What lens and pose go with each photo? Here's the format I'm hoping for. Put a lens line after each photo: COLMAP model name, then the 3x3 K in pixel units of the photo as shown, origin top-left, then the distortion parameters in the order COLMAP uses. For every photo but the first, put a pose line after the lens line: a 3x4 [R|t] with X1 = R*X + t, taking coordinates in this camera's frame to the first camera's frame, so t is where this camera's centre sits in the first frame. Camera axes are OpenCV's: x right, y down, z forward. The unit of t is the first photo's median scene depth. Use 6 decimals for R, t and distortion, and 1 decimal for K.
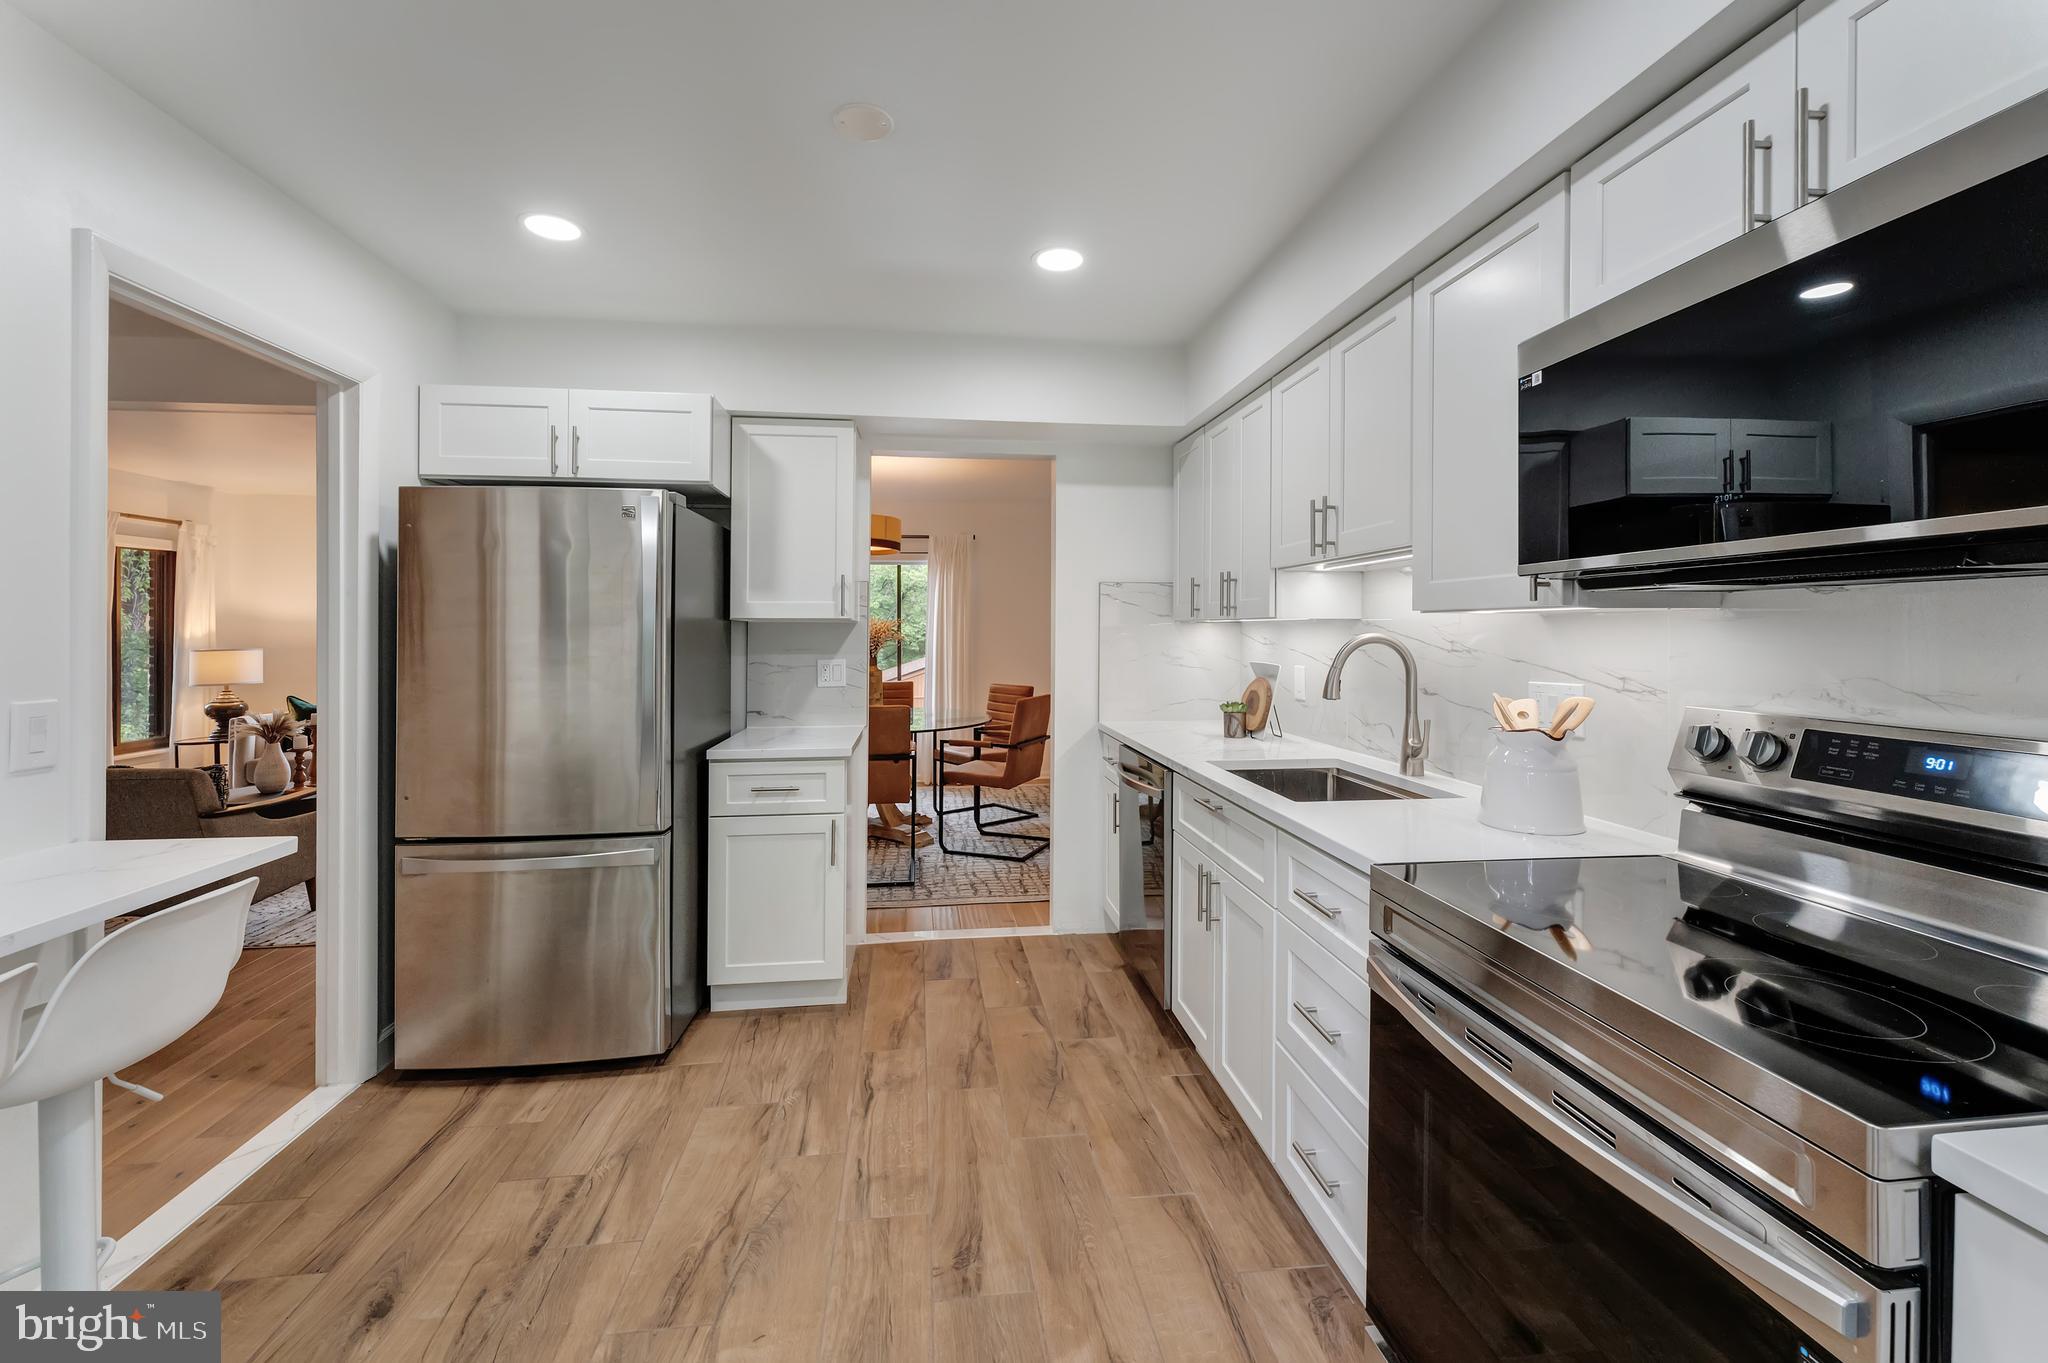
lens RADIAL K [[837.6, 0, 1023.3], [0, 837.6, 634.4], [0, 0, 1]] dist [-0.001941, 0.000482]
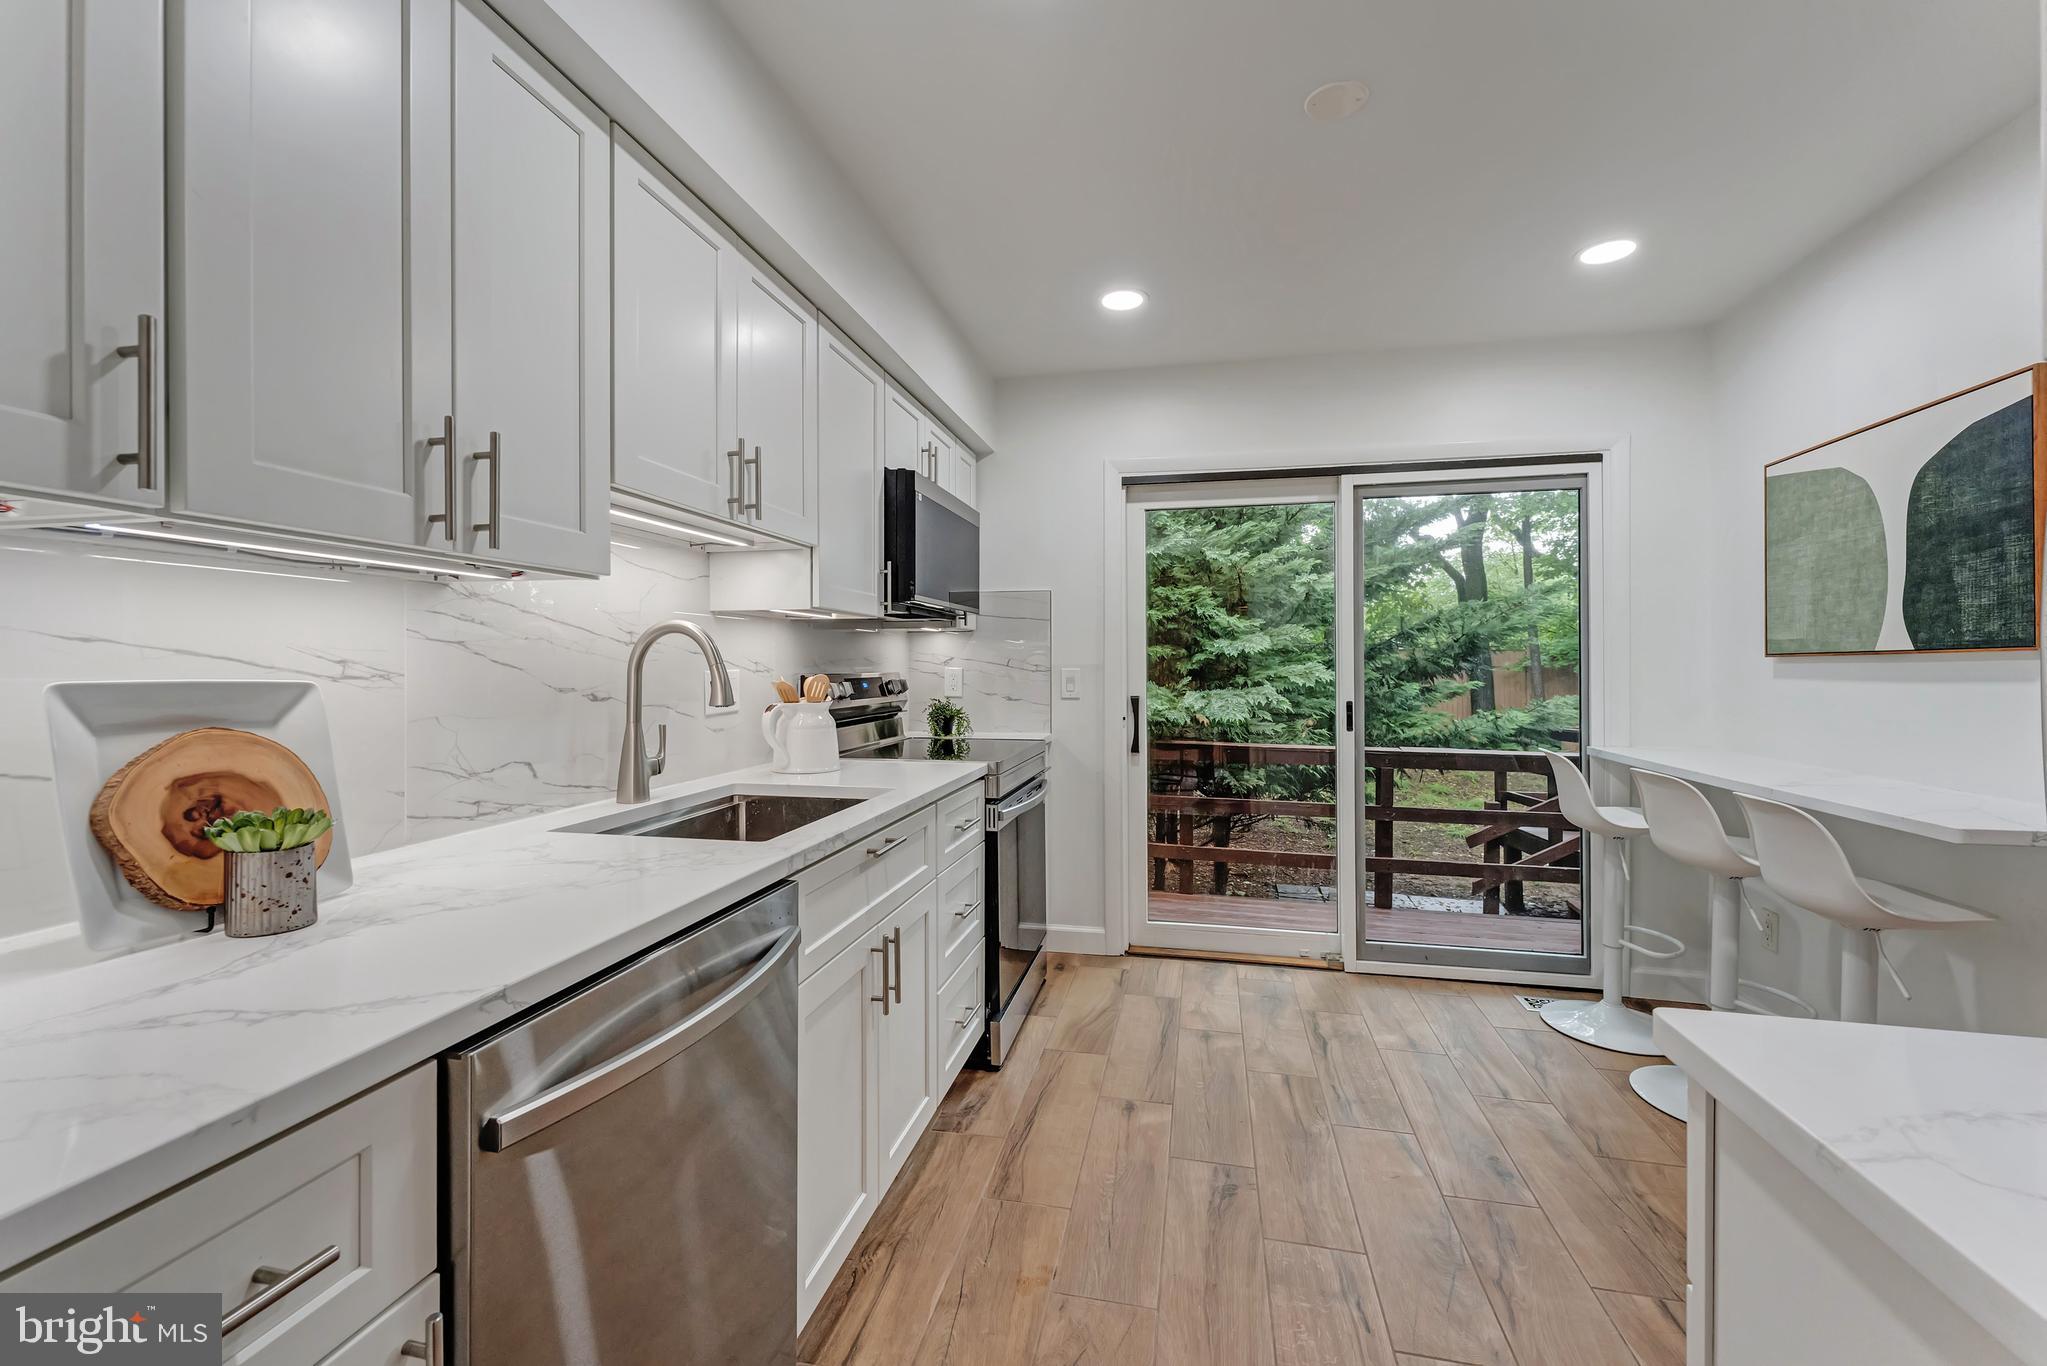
lens RADIAL K [[833.2, 0, 1034.4], [0, 833.2, 669.3], [0, 0, 1]] dist [-0.003742, -0.000074]
pose [[-0.946819, 0.002617, 0.321757, -0.161122], [0.003809, 0.999988, 0.003075, 0.051515], [-0.321745, 0.004137, -0.946817, 1.850127]]
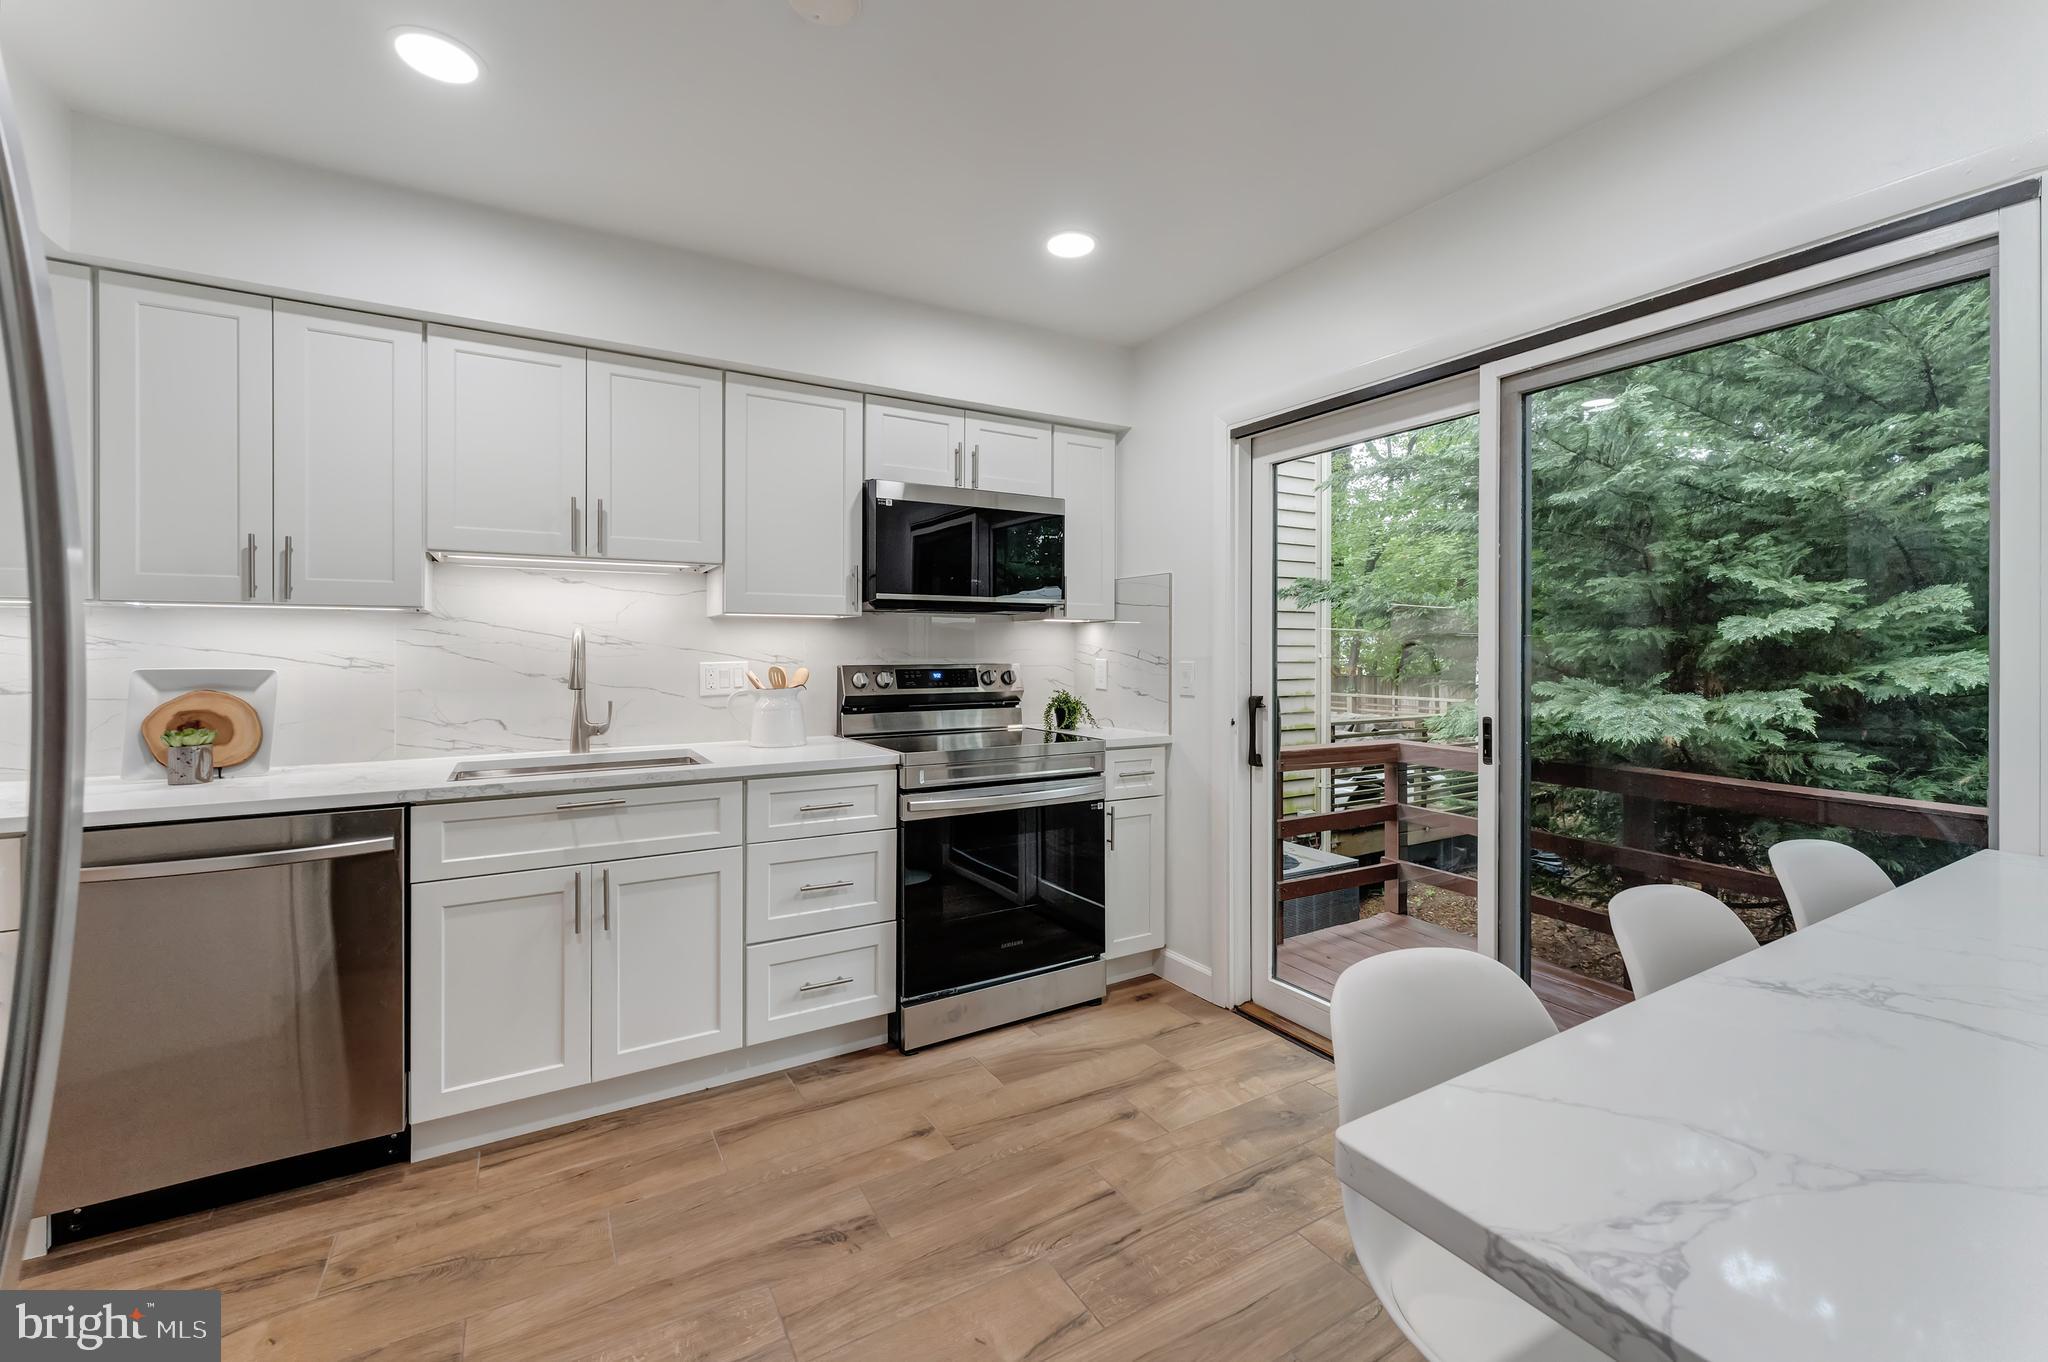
lens RADIAL K [[837.6, 0, 1029.0], [0, 837.6, 656.6], [0, 0, 1]] dist [-0.001941, 0.000482]
pose [[-0.415956, -0.004153, 0.909375, -0.948432], [0.001471, 0.999985, 0.005240, 0.038298], [-0.909383, 0.003517, -0.415944, 1.052994]]
